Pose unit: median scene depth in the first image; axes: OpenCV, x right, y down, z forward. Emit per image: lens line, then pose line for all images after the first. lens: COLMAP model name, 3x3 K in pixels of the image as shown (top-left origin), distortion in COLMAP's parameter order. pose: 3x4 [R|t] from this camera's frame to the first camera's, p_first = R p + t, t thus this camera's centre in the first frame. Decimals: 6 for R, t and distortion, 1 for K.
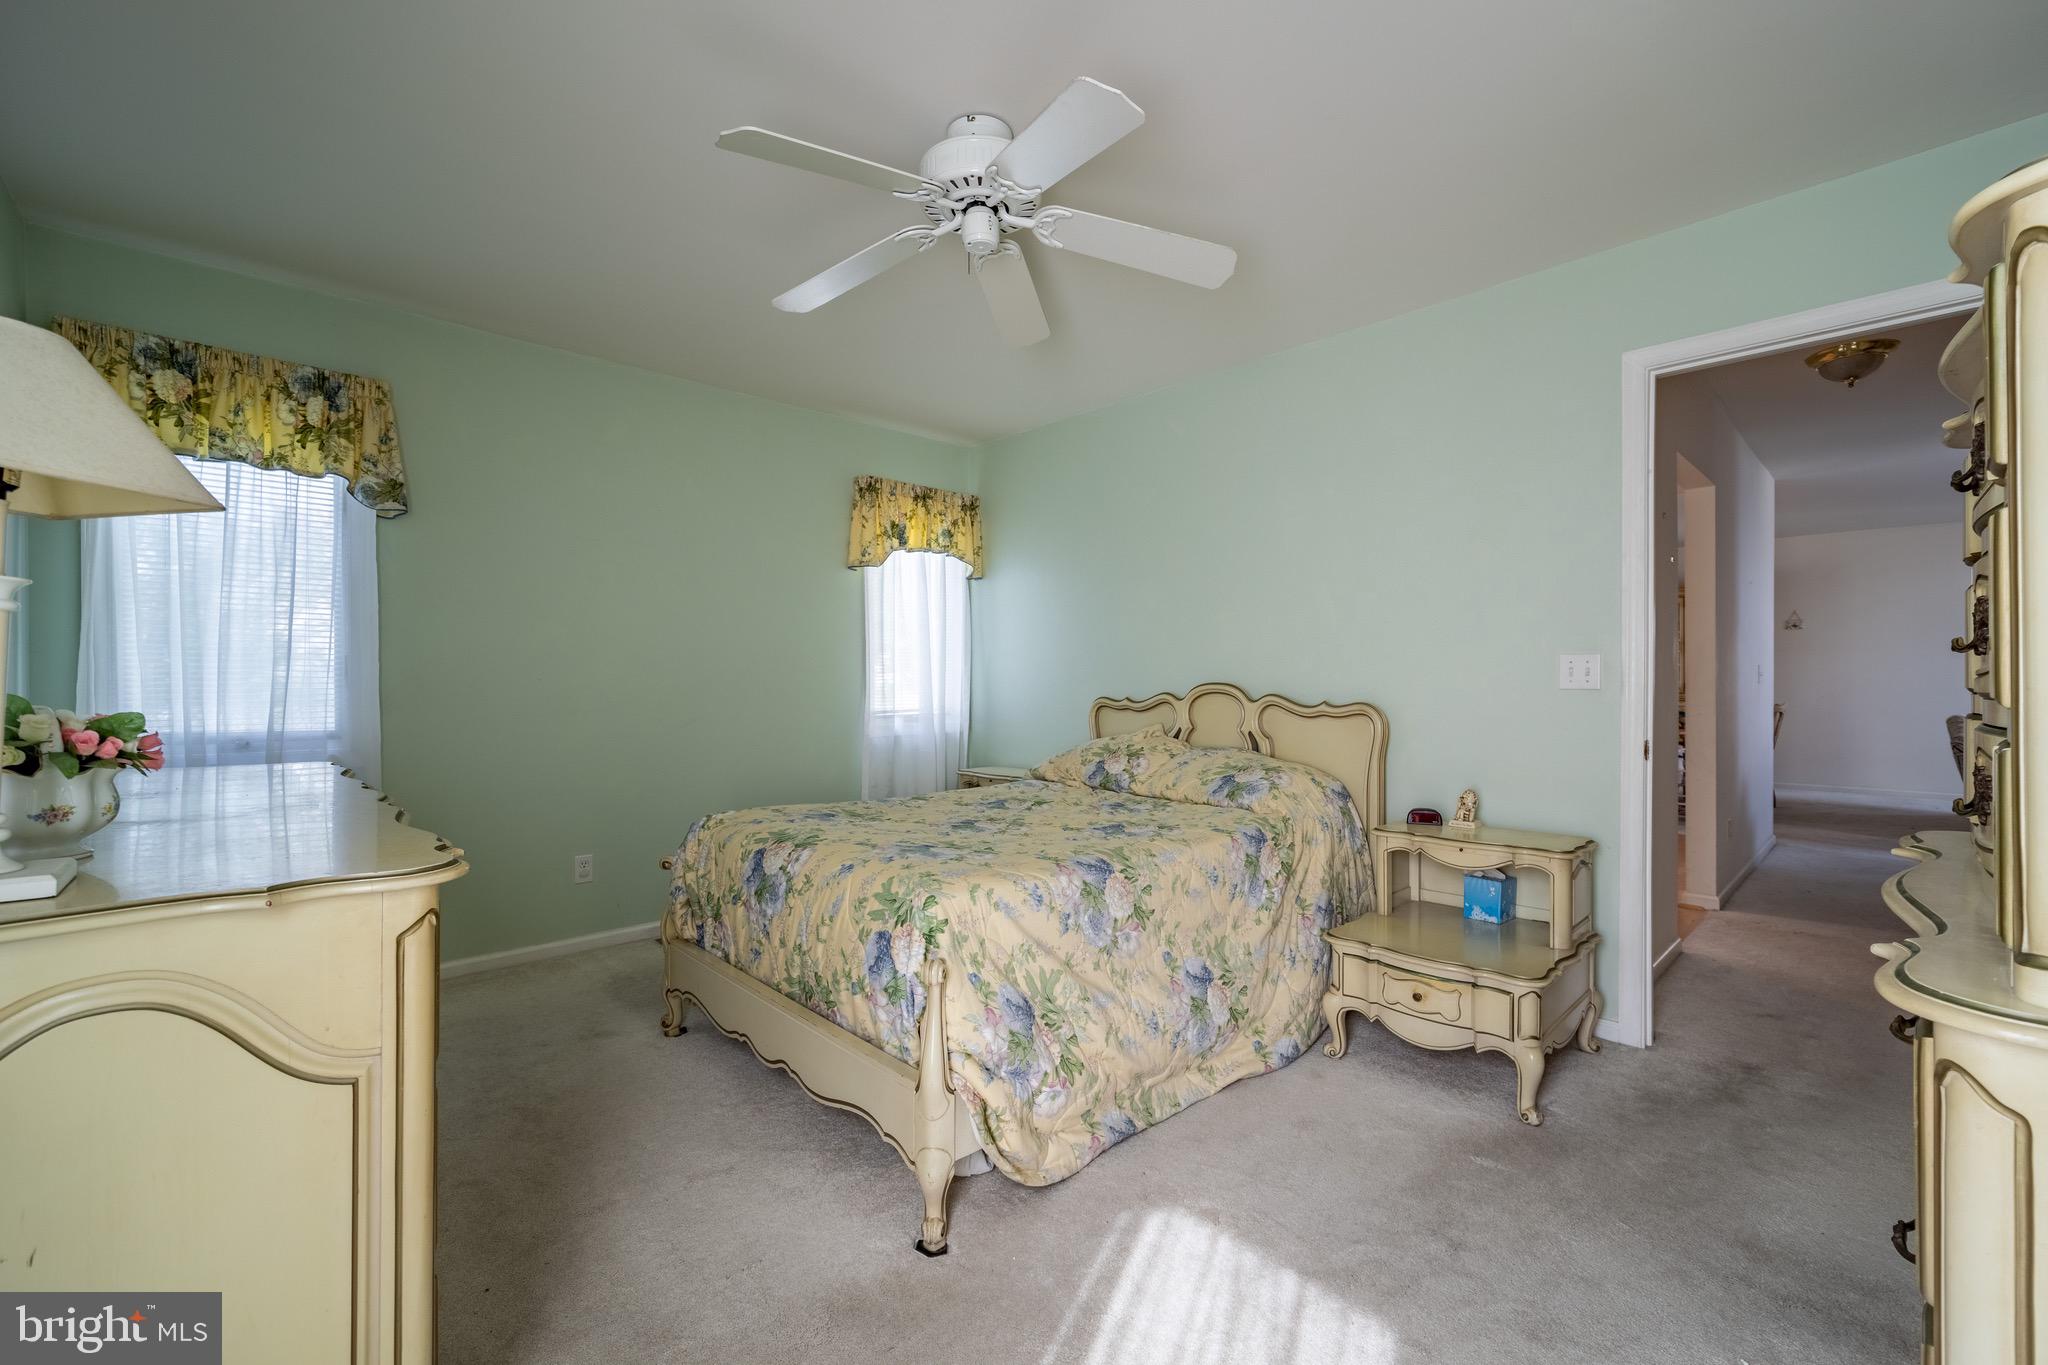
lens RADIAL K [[843.0, 0, 1024.0], [0, 843.0, 682.5], [0, 0, 1]] dist [-0.019795, 0.000256]
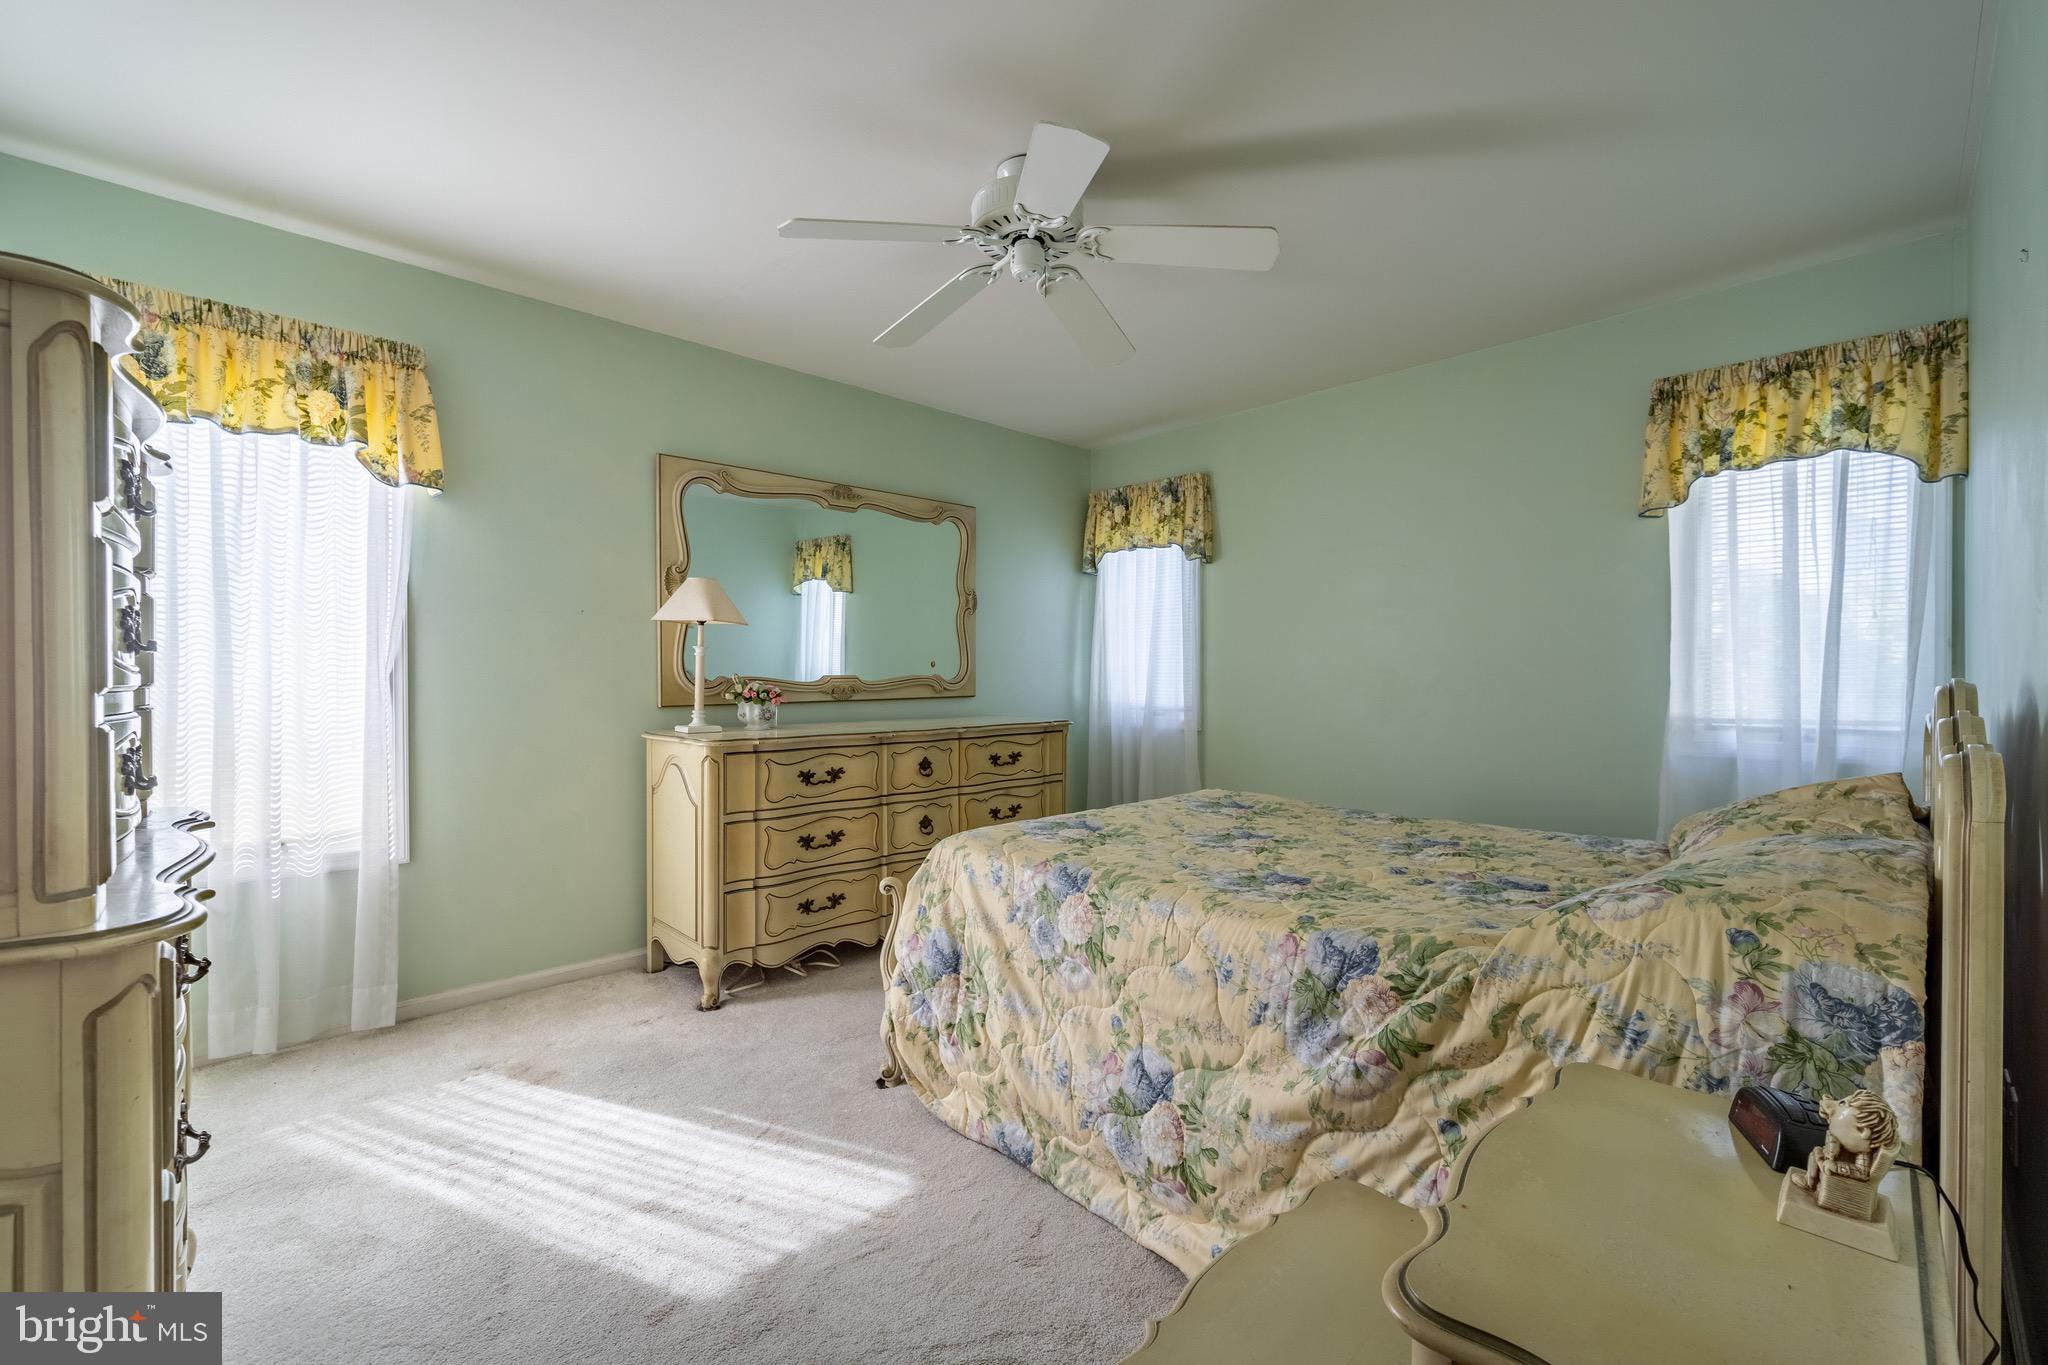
lens RADIAL K [[843.0, 0, 1024.0], [0, 843.0, 682.5], [0, 0, 1]] dist [-0.019795, 0.000256]
pose [[0.006374, 0.005847, -0.999963, 0.829922], [0.000263, 0.999983, 0.005848, 0.001091], [0.999980, -0.000301, 0.006373, 0.786369]]
